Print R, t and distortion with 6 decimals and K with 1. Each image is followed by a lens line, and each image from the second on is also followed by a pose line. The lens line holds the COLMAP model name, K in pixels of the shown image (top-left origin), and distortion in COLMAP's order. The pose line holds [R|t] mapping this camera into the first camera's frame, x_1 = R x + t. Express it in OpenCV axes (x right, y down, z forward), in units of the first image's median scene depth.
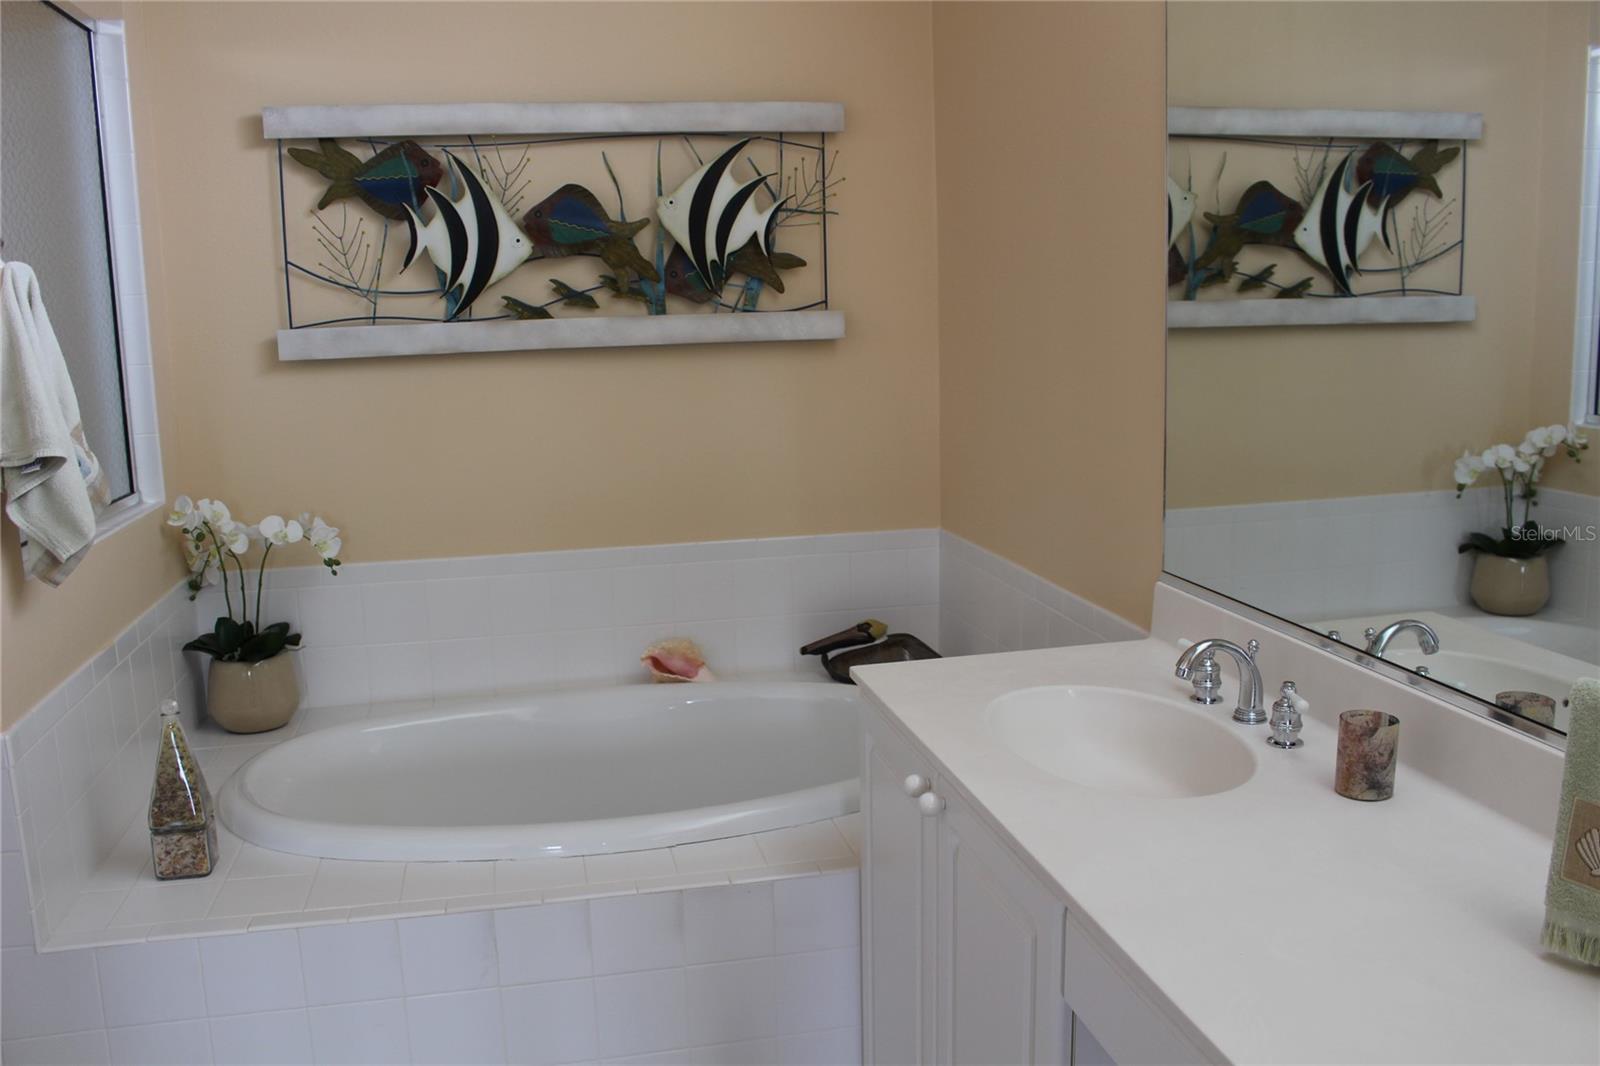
lens RADIAL K [[1329.9, 0, 804.2], [0, 1329.9, 539.8], [0, 0, 1]] dist [-0.143185, 0.100027]
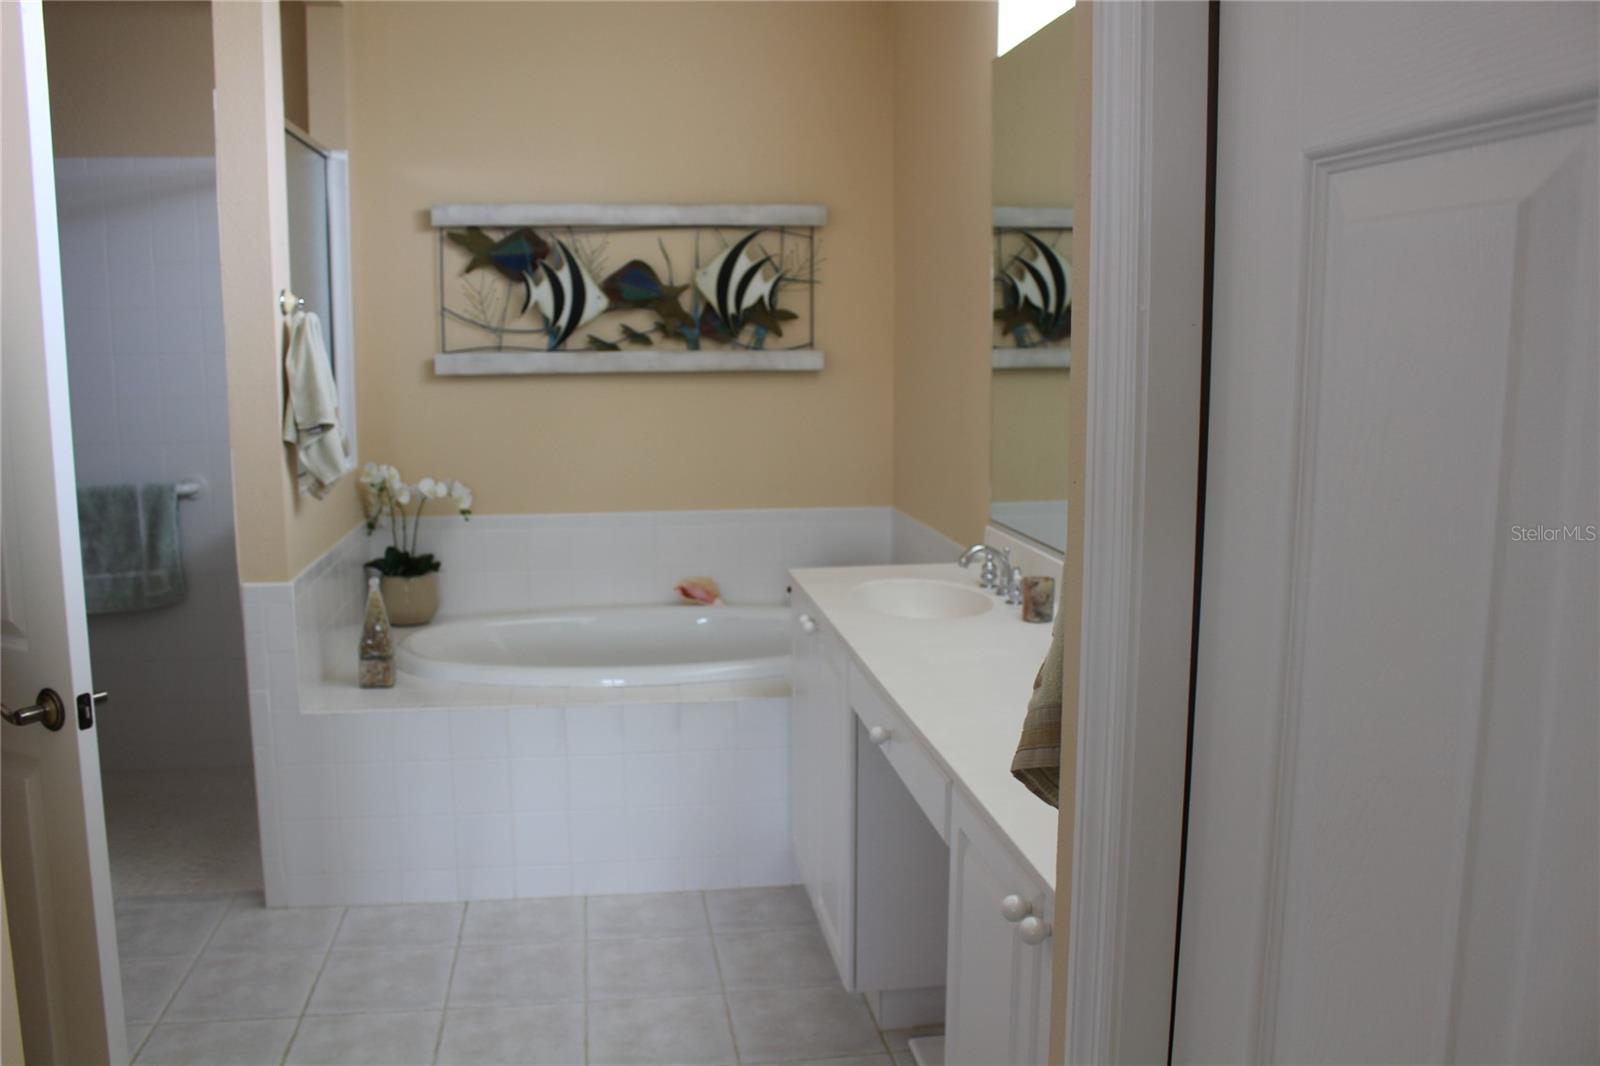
lens RADIAL K [[1329.9, 0, 799.2], [0, 1329.9, 529.2], [0, 0, 1]] dist [-0.143185, 0.100027]
pose [[0.997468, 0.030801, -0.064094, 0.109398], [-0.032813, 0.998994, -0.030570, 0.069290], [0.063088, 0.032596, 0.997476, -0.455983]]
